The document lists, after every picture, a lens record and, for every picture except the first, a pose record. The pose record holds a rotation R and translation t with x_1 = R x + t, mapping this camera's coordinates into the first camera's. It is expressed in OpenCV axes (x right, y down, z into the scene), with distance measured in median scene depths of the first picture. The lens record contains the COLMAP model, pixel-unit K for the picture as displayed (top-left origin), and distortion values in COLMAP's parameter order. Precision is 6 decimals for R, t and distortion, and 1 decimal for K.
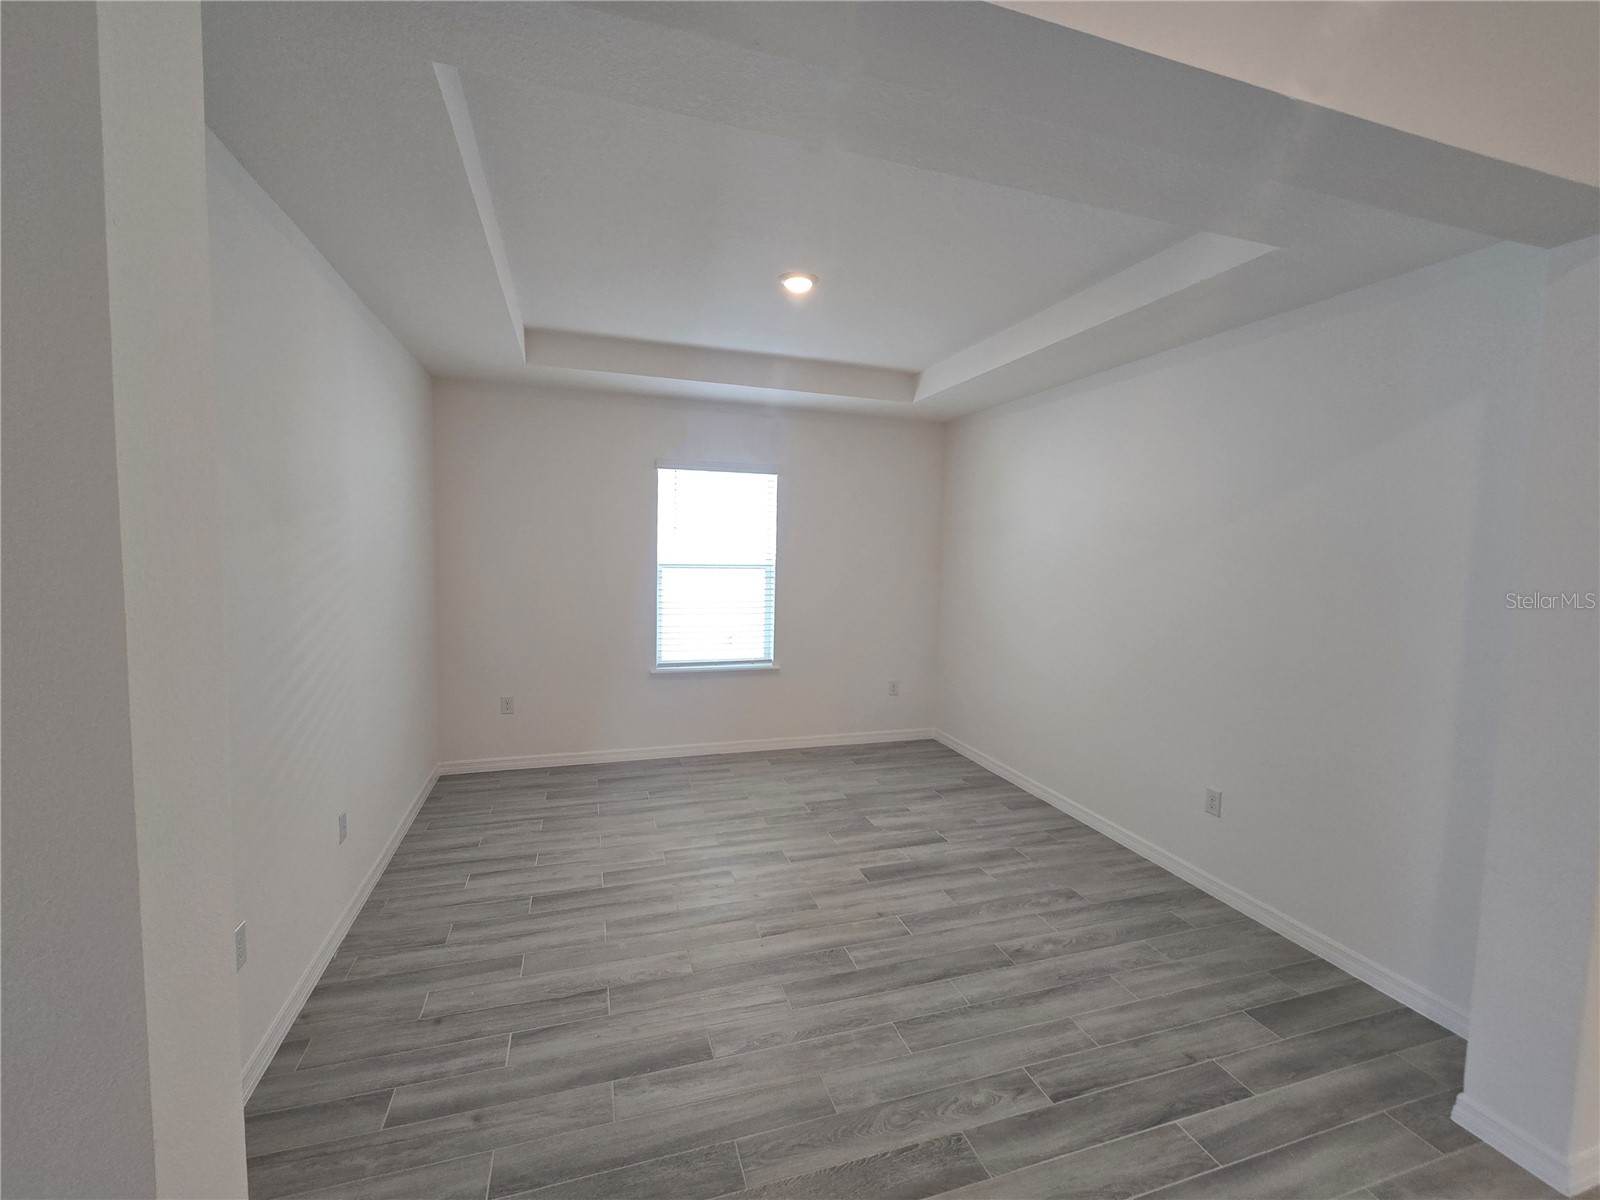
lens RADIAL K [[672.9, 0, 794.4], [0, 672.9, 599.0], [0, 0, 1]] dist [-0.003094, 0.002268]
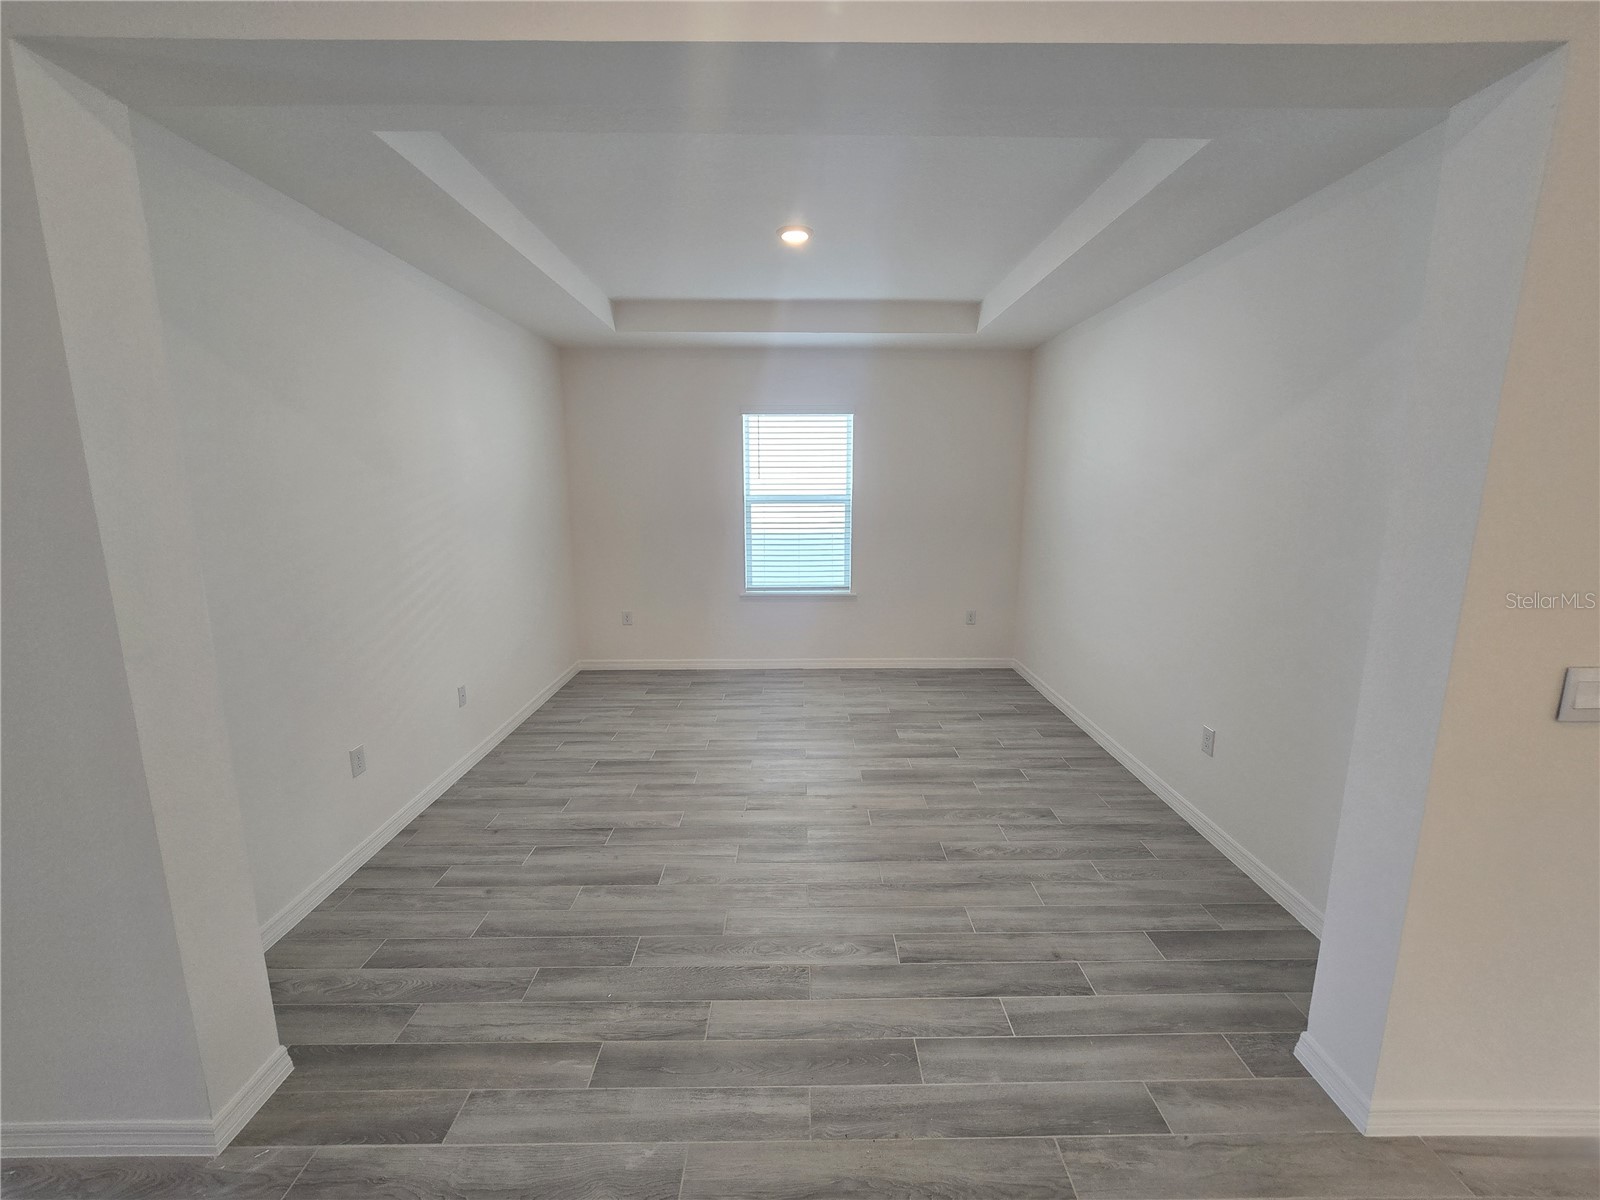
lens RADIAL K [[640.7, 0, 801.6], [0, 640.7, 599.3], [0, 0, 1]] dist [0.002698, -0.001171]
pose [[0.956041, 0.030556, -0.291636, 0.376070], [-0.000424, 0.994699, 0.102827, 0.004864], [0.293232, -0.098183, 0.950986, -0.034157]]
